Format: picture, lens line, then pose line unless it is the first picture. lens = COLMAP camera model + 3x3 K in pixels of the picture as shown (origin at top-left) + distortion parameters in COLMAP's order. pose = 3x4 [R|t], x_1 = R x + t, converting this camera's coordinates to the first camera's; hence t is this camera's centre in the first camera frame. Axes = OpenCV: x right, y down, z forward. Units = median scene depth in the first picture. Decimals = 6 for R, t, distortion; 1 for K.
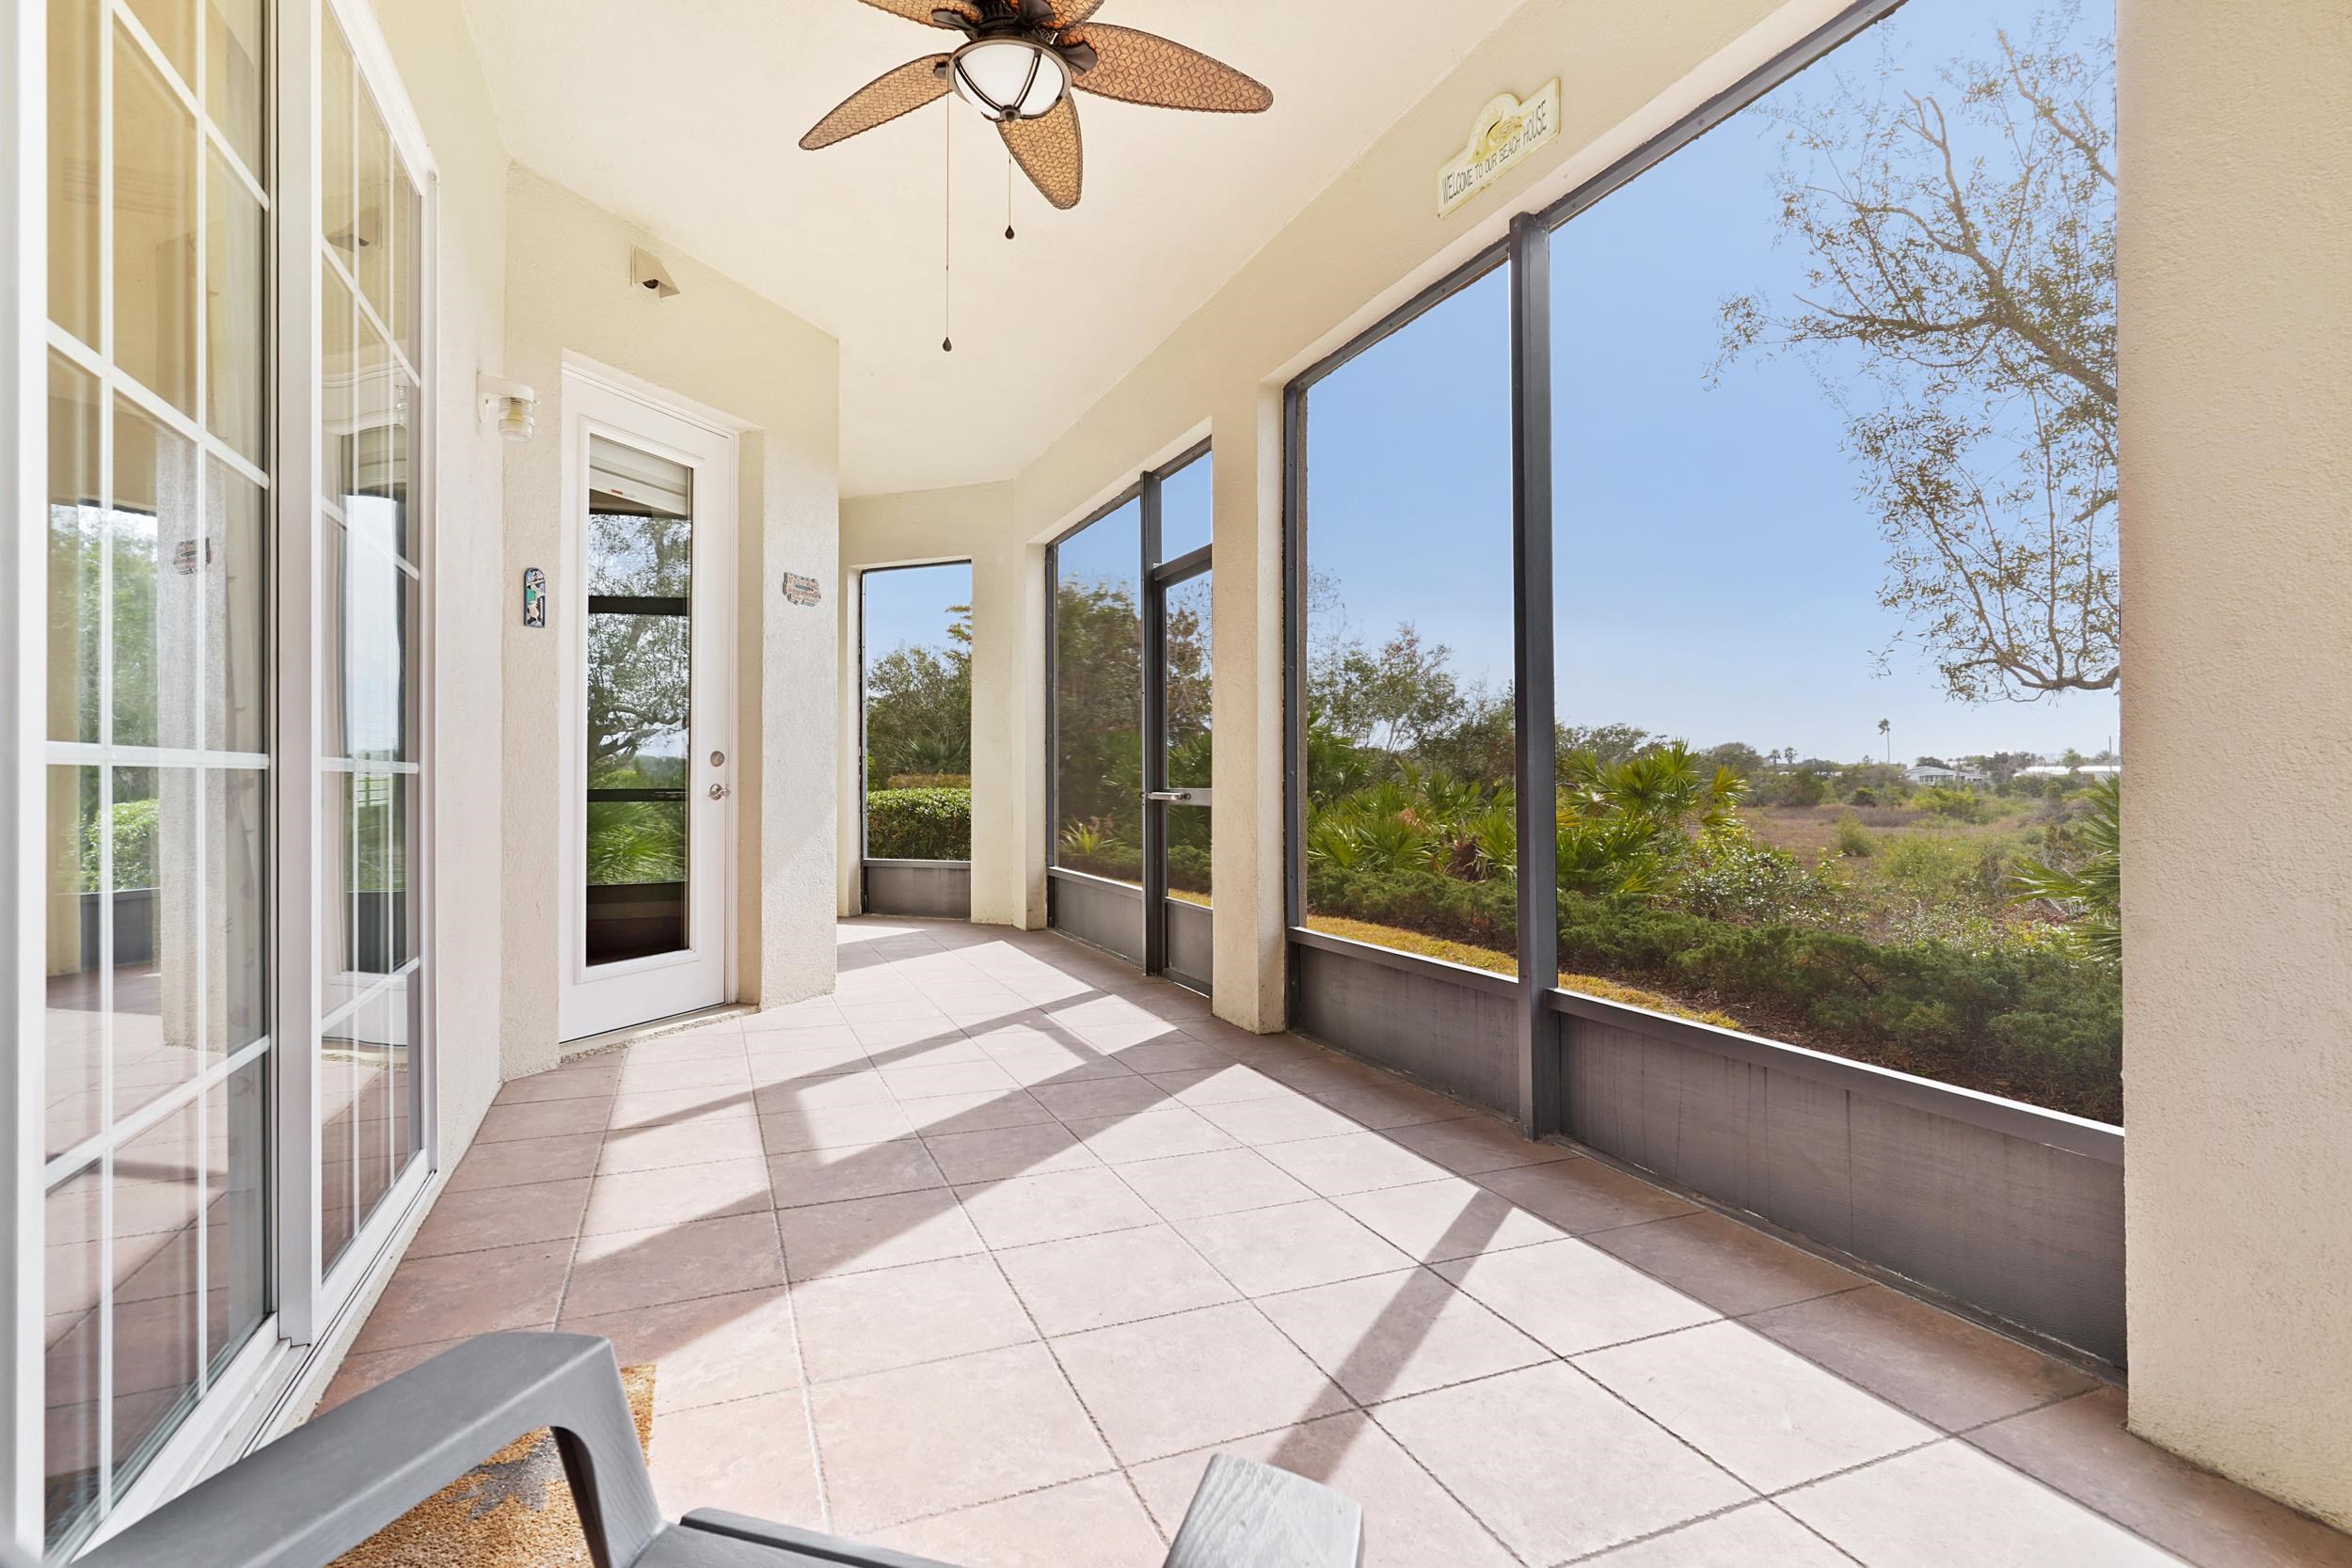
lens RADIAL K [[1116.6, 0, 1175.0], [0, 1116.6, 780.1], [0, 0, 1]] dist [0.001053, 0.001116]
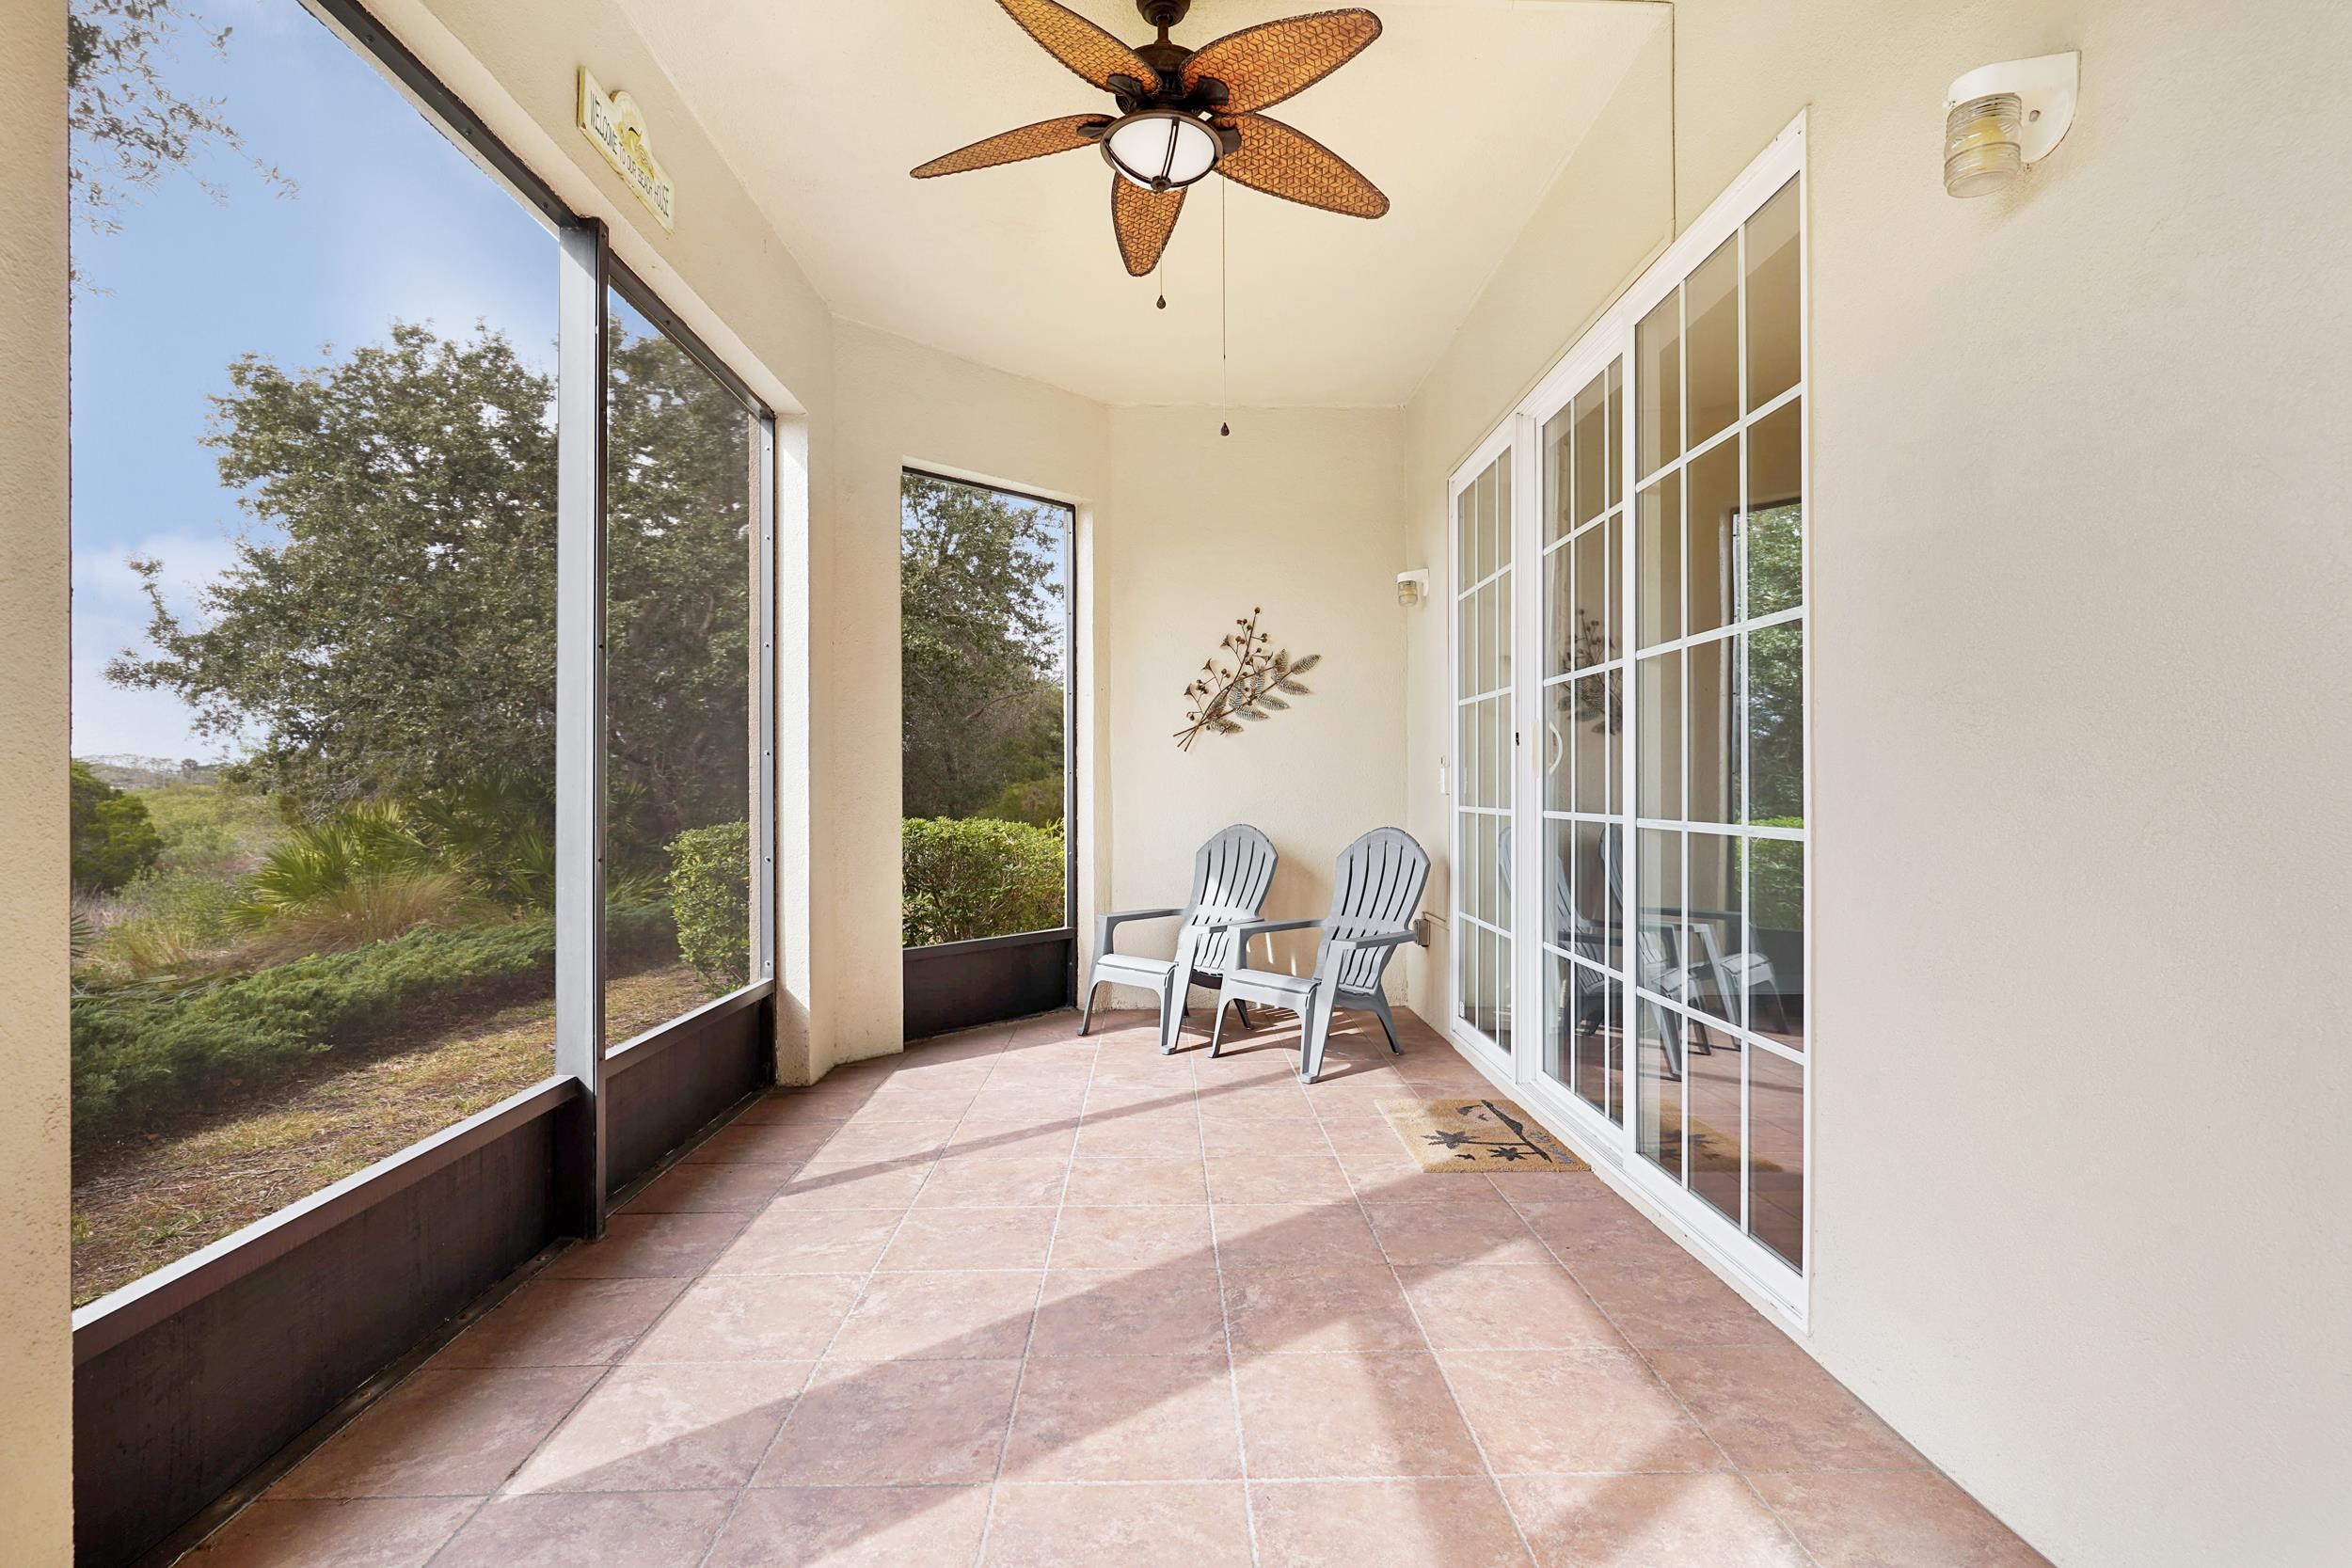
lens RADIAL K [[1116.6, 0, 1175.0], [0, 1116.6, 780.1], [0, 0, 1]] dist [0.001053, 0.001116]
pose [[-0.925578, 0.006065, 0.378507, -0.510644], [0.005305, 0.999981, -0.003051, -0.049341], [-0.378519, -0.000816, -0.925593, 1.820785]]
